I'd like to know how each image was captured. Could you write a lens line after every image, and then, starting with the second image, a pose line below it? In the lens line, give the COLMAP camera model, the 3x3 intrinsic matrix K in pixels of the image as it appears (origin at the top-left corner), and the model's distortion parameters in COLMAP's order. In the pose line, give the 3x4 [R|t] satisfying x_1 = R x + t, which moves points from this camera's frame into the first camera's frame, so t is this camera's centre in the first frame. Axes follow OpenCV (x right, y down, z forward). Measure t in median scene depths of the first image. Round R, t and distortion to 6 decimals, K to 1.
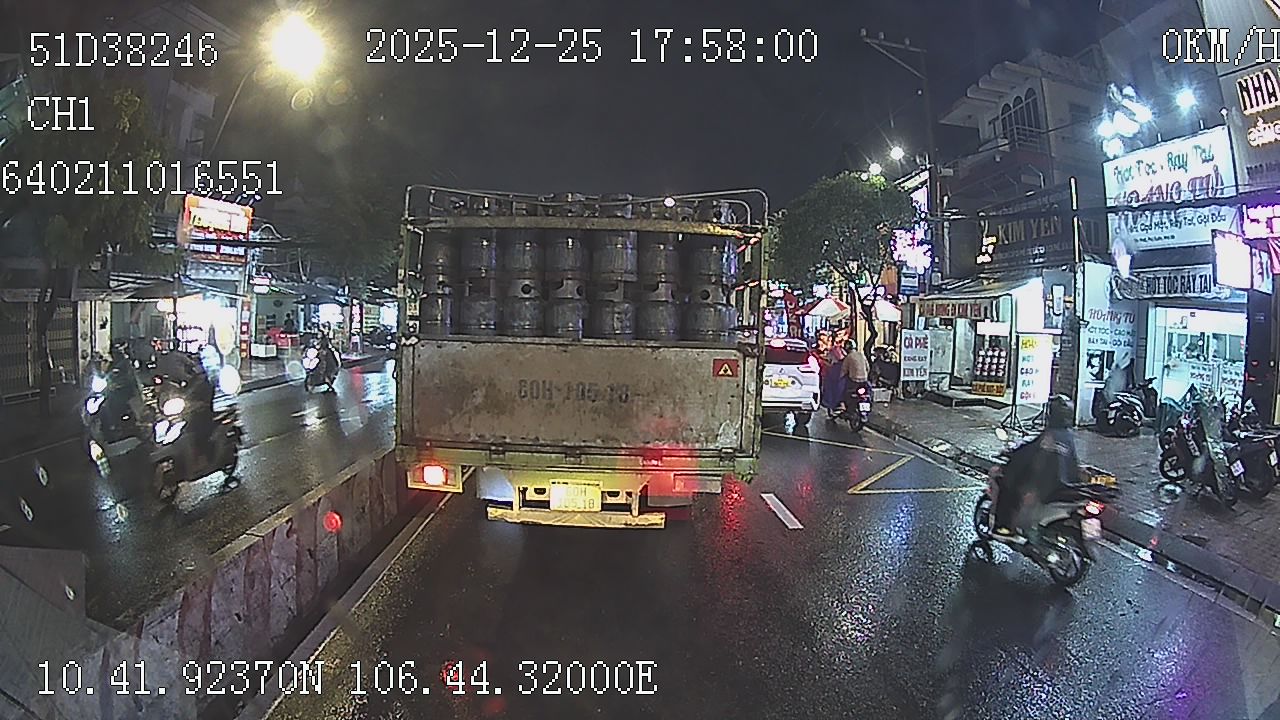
lens RADIAL K [[959.6, 0, 637.7], [0, 959.6, 356.5], [0, 0, 1]] dist [-0.007958, -0.000772]
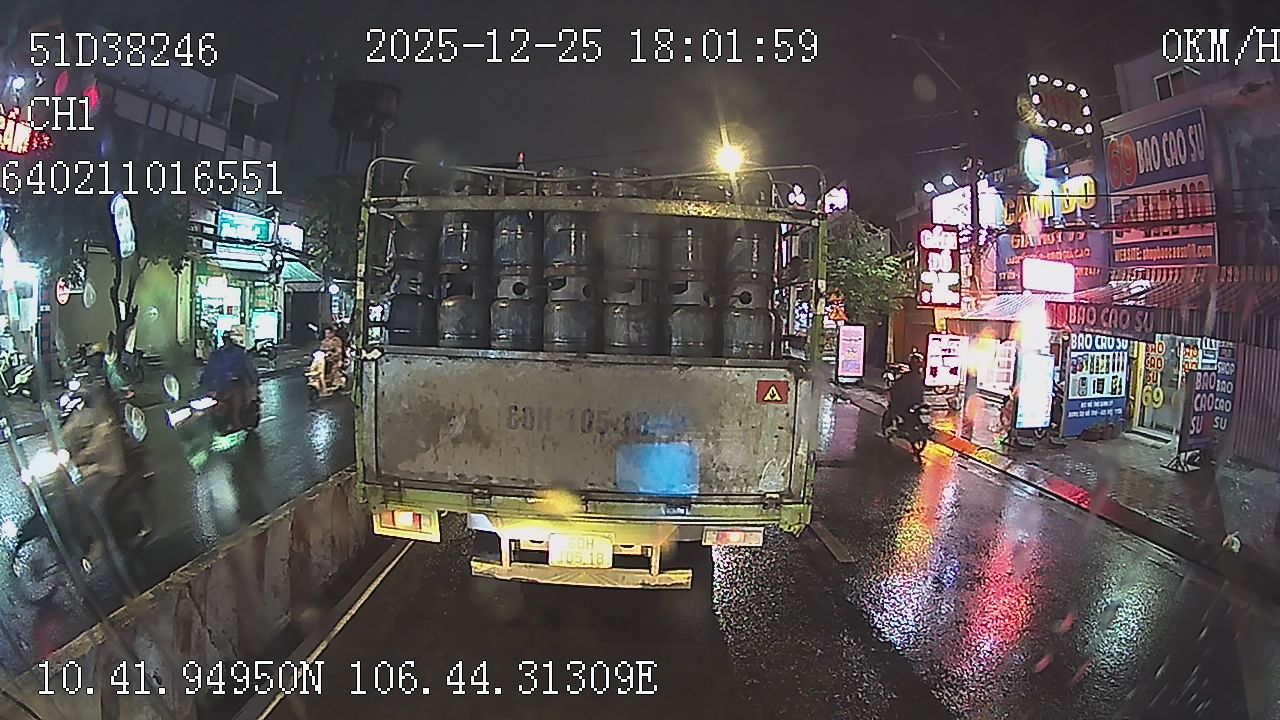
lens RADIAL K [[959.6, 0, 641.8], [0, 959.6, 362.9], [0, 0, 1]] dist [-0.007958, -0.000772]
pose [[0.999952, 0.006056, -0.007712, -0.008881], [-0.006045, 0.999981, 0.001566, -0.012019], [0.007721, -0.001519, 0.999969, 0.212347]]
